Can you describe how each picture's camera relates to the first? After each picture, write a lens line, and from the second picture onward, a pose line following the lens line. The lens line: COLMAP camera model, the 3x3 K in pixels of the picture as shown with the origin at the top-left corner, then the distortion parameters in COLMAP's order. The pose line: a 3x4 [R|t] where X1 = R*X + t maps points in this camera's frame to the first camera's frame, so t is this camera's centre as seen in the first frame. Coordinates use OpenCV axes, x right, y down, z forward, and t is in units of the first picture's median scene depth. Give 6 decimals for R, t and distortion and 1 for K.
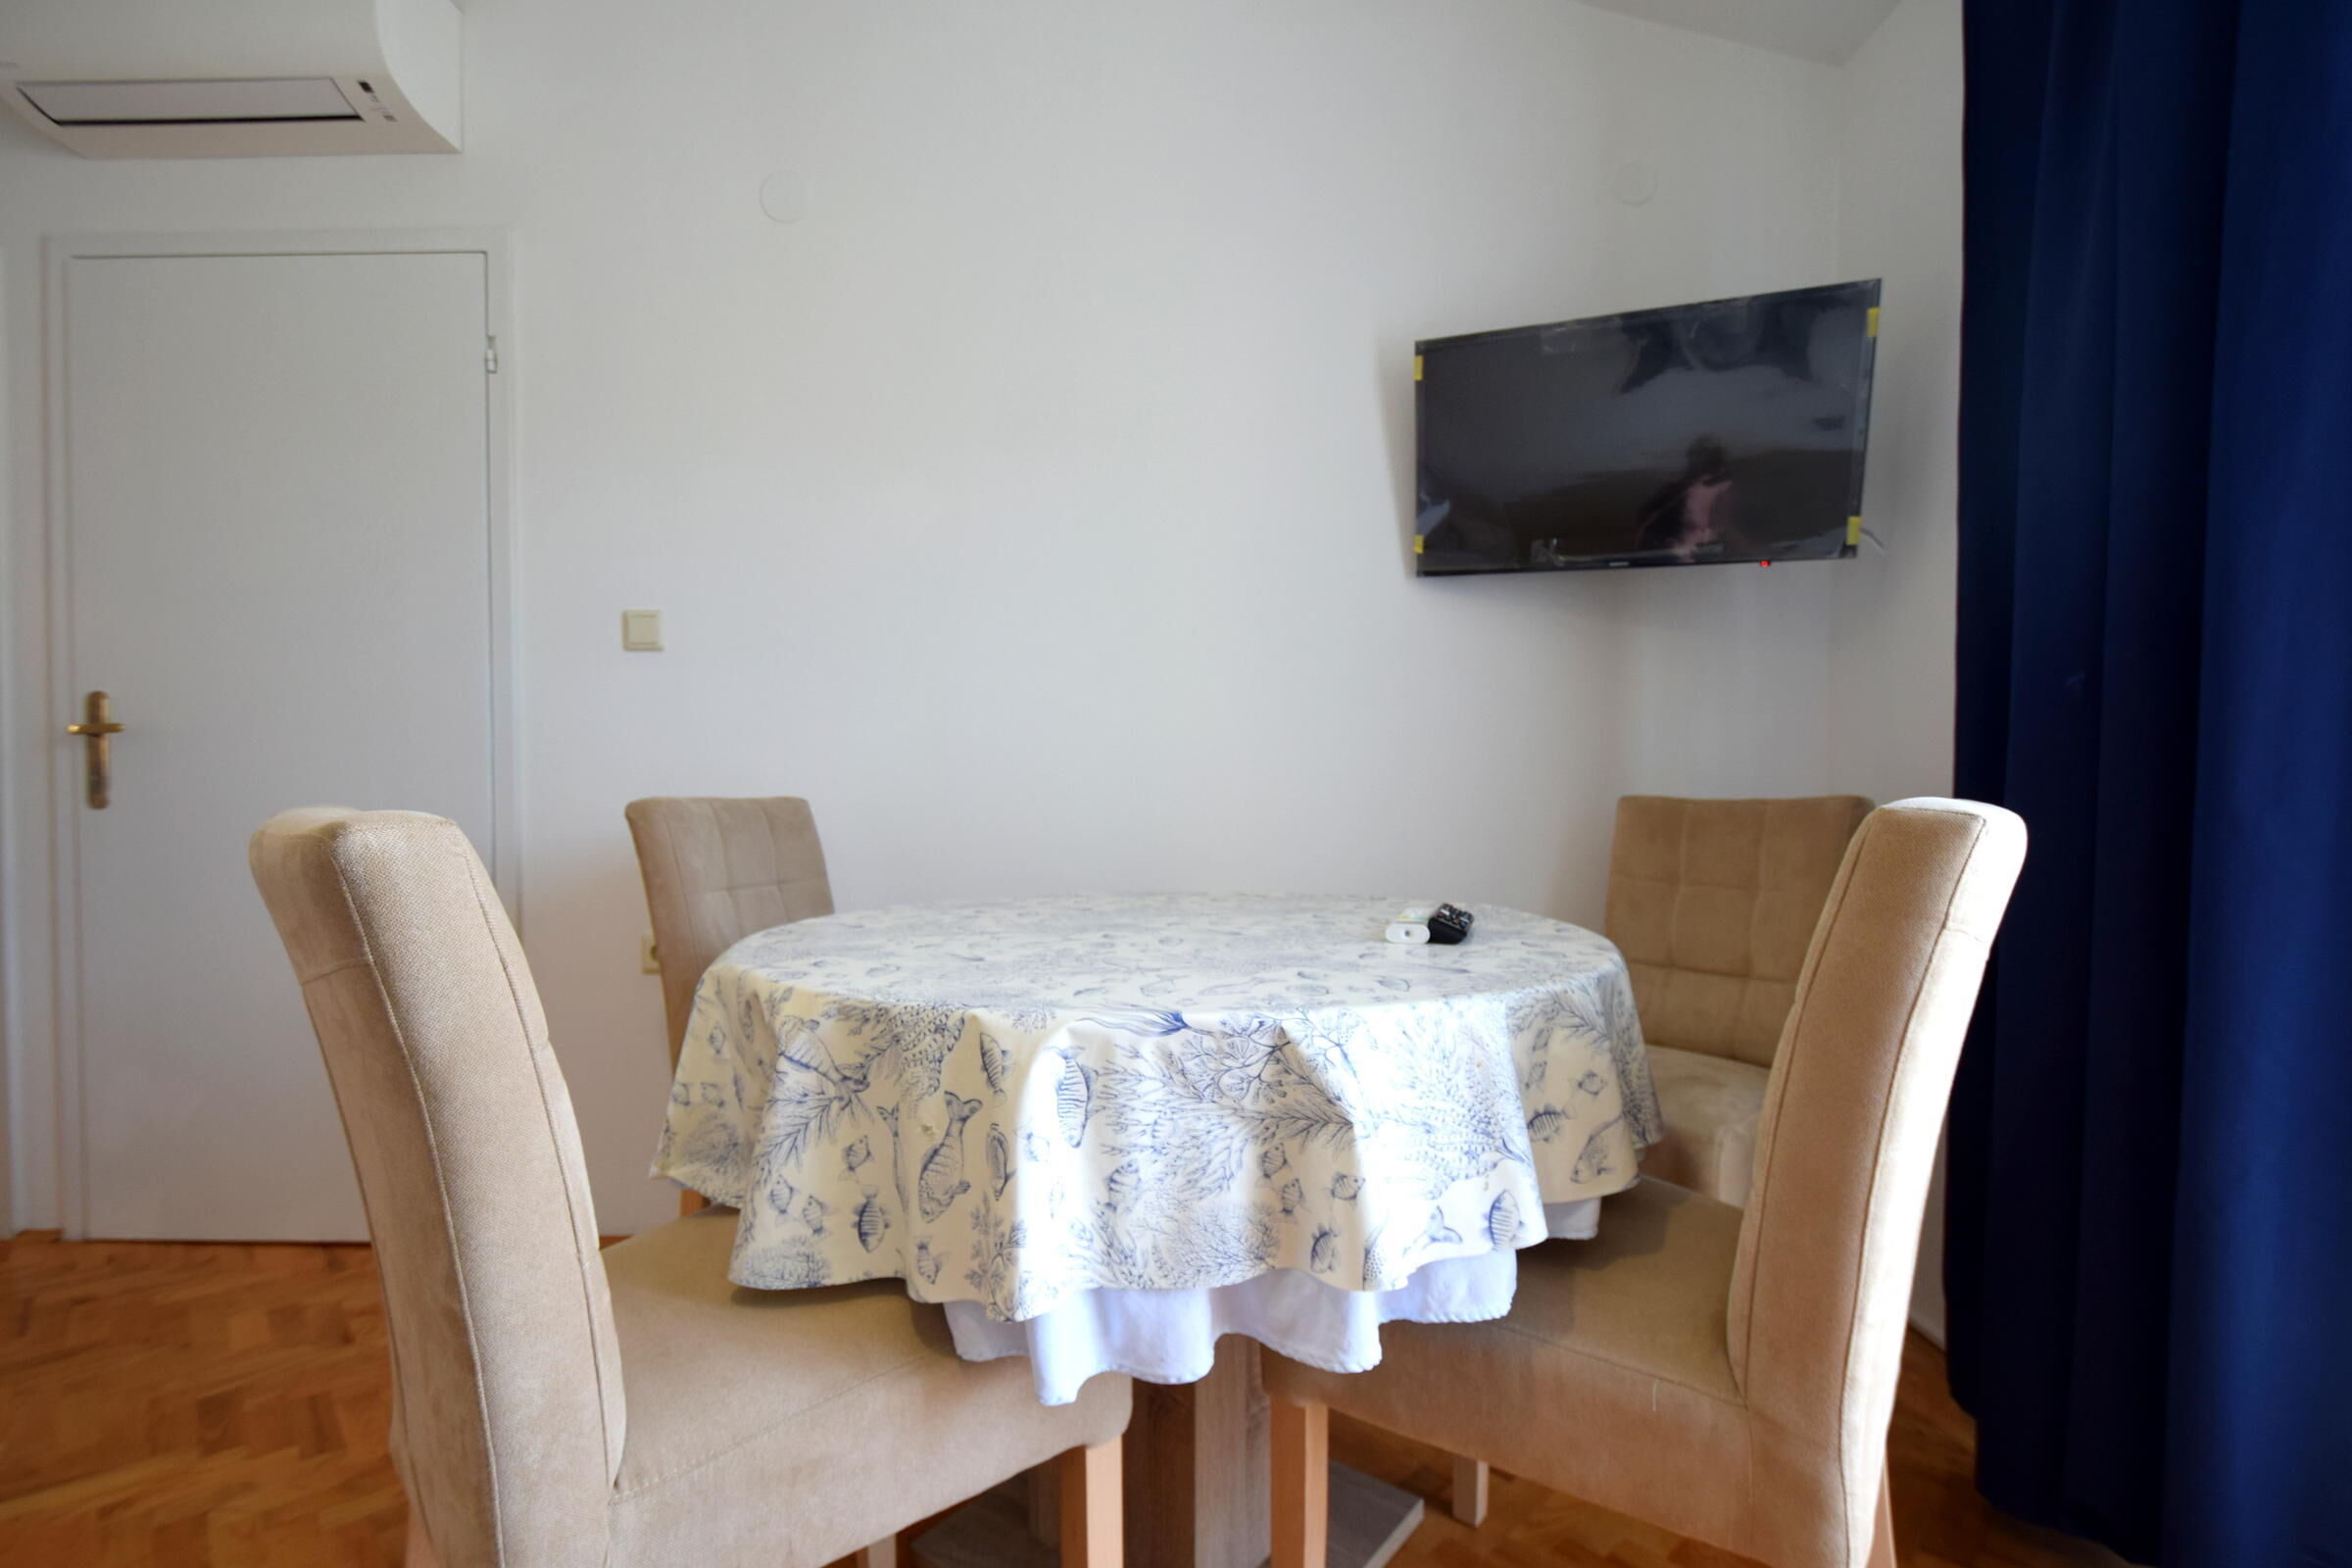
lens RADIAL K [[1093.9, 0, 1176.7], [0, 1093.9, 813.2], [0, 0, 1]] dist [0.000971, -0.000464]
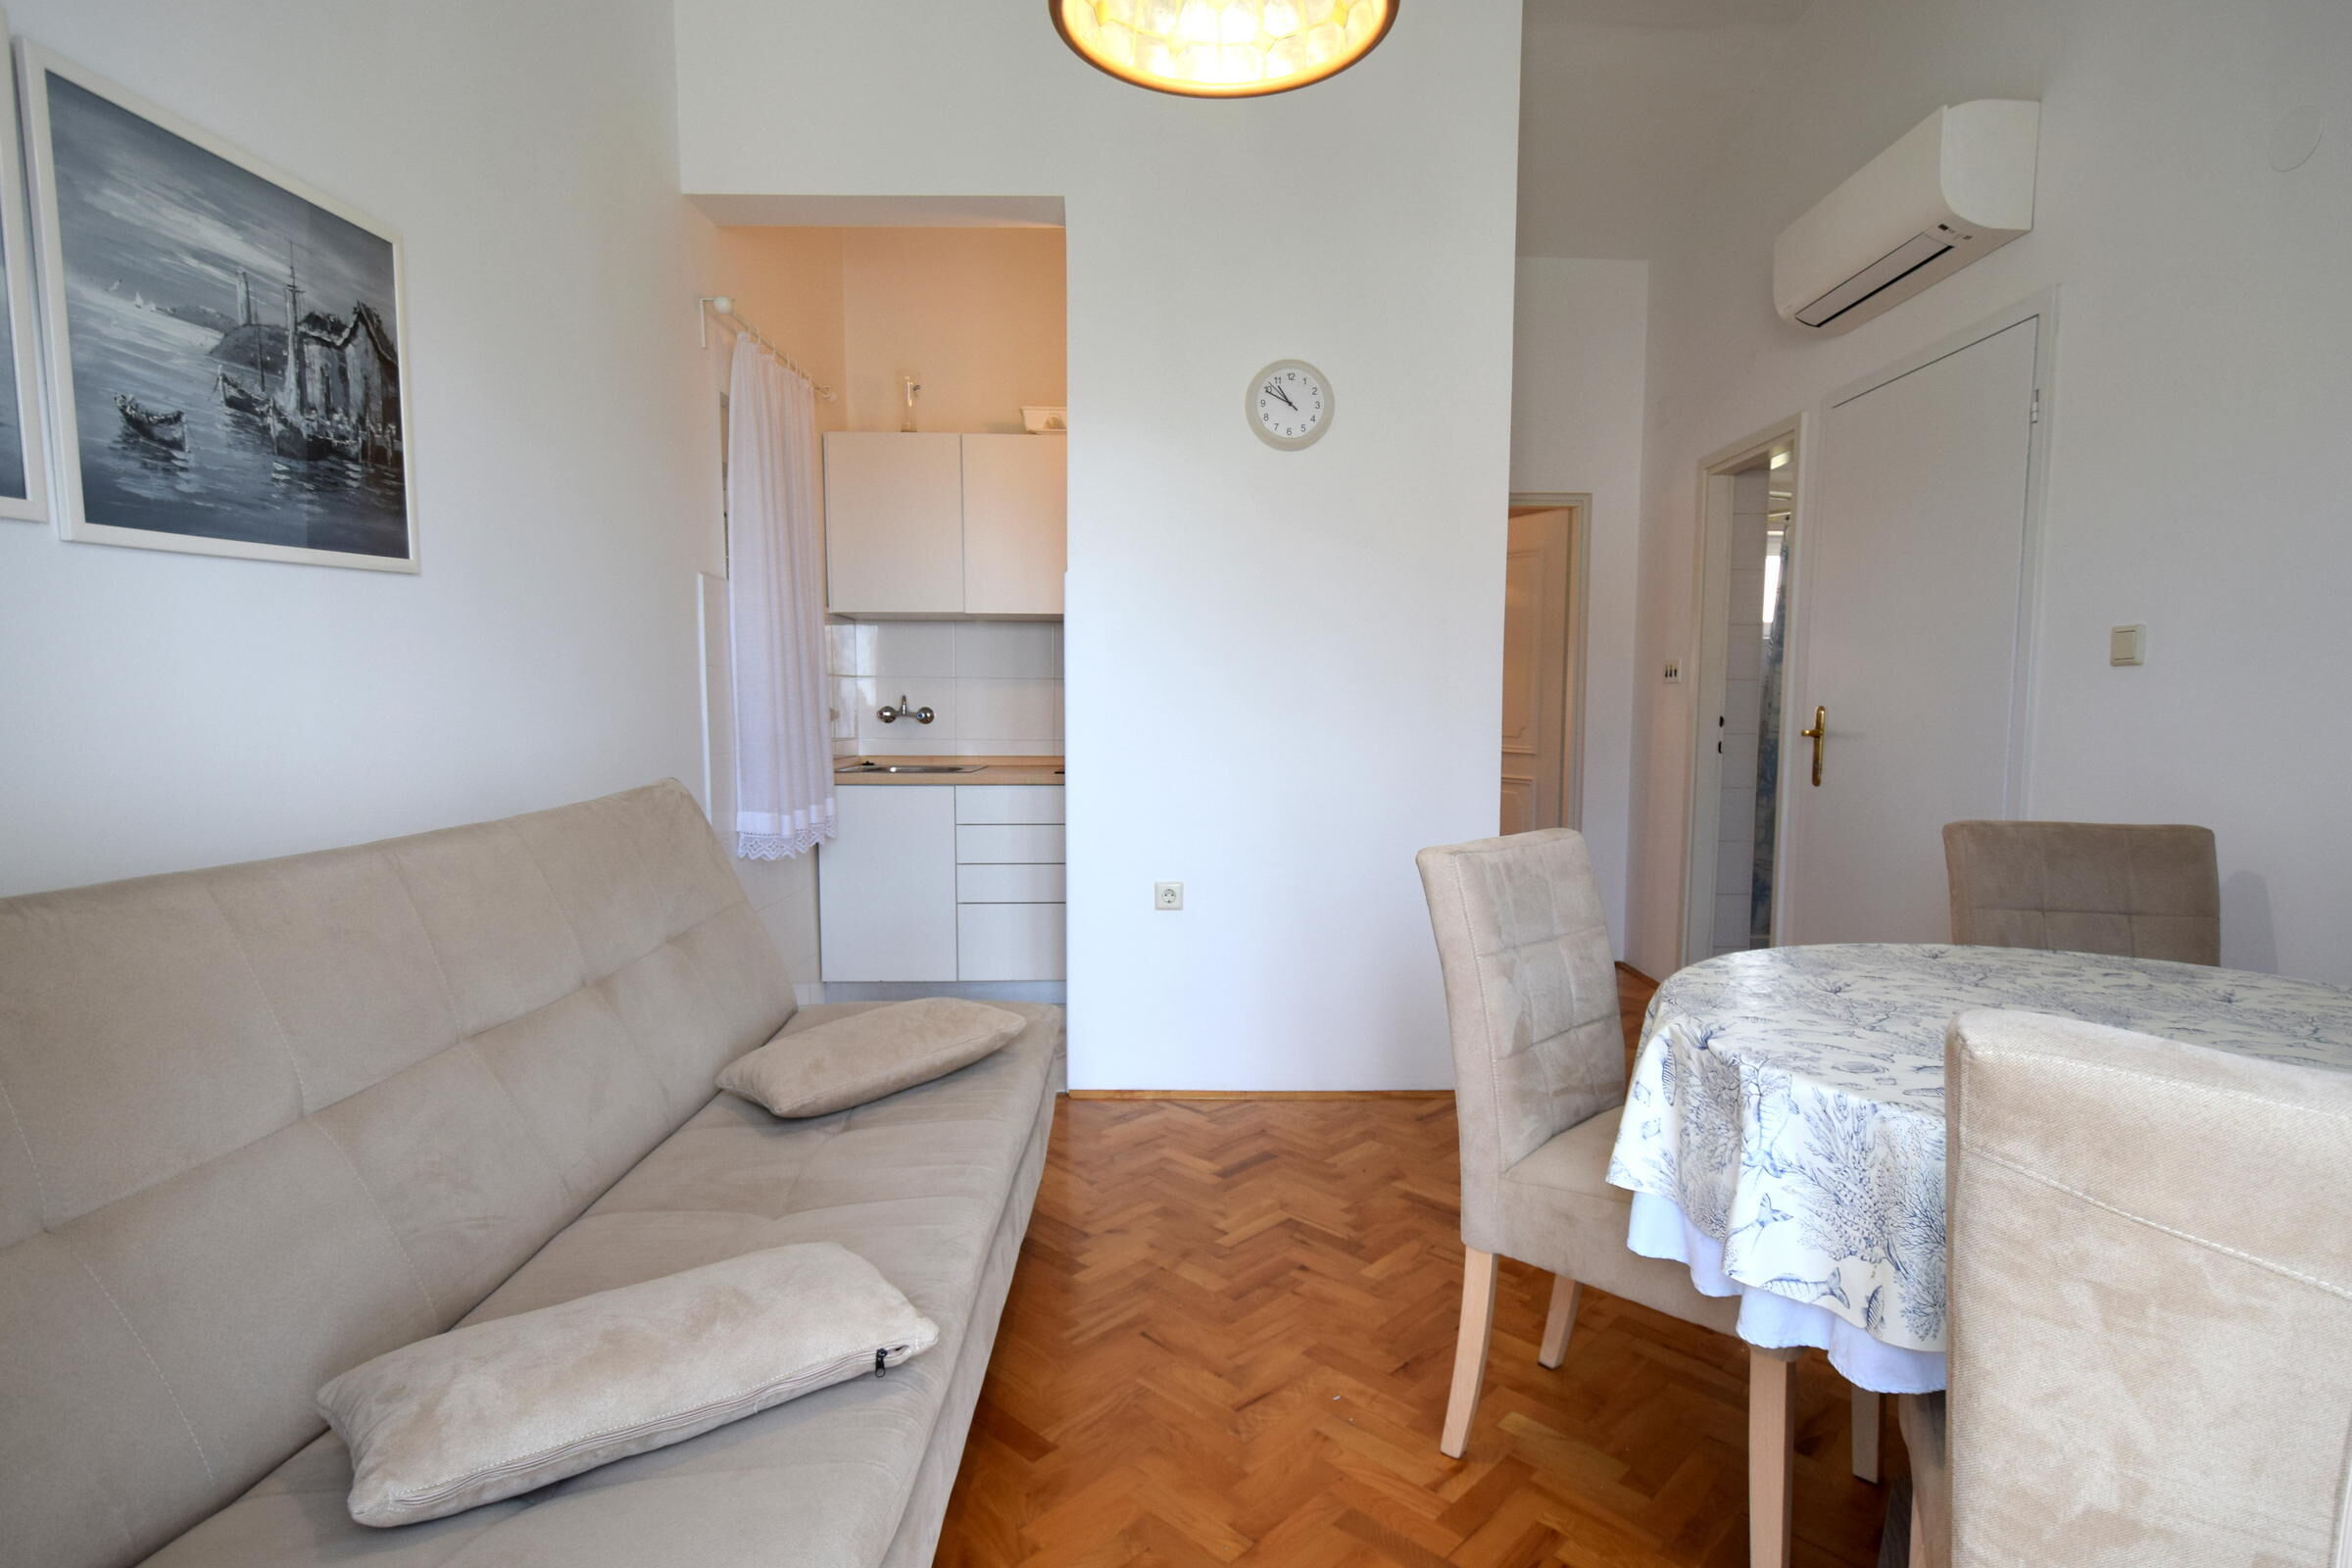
lens RADIAL K [[1038.2, 0, 1188.6], [0, 1038.2, 806.7], [0, 0, 1]] dist [0.001015, -0.000382]
pose [[0.060657, 0.071410, -0.995601, 1.259393], [-0.023930, 0.997255, 0.070071, -0.192343], [0.997872, 0.019574, 0.062199, 0.227645]]
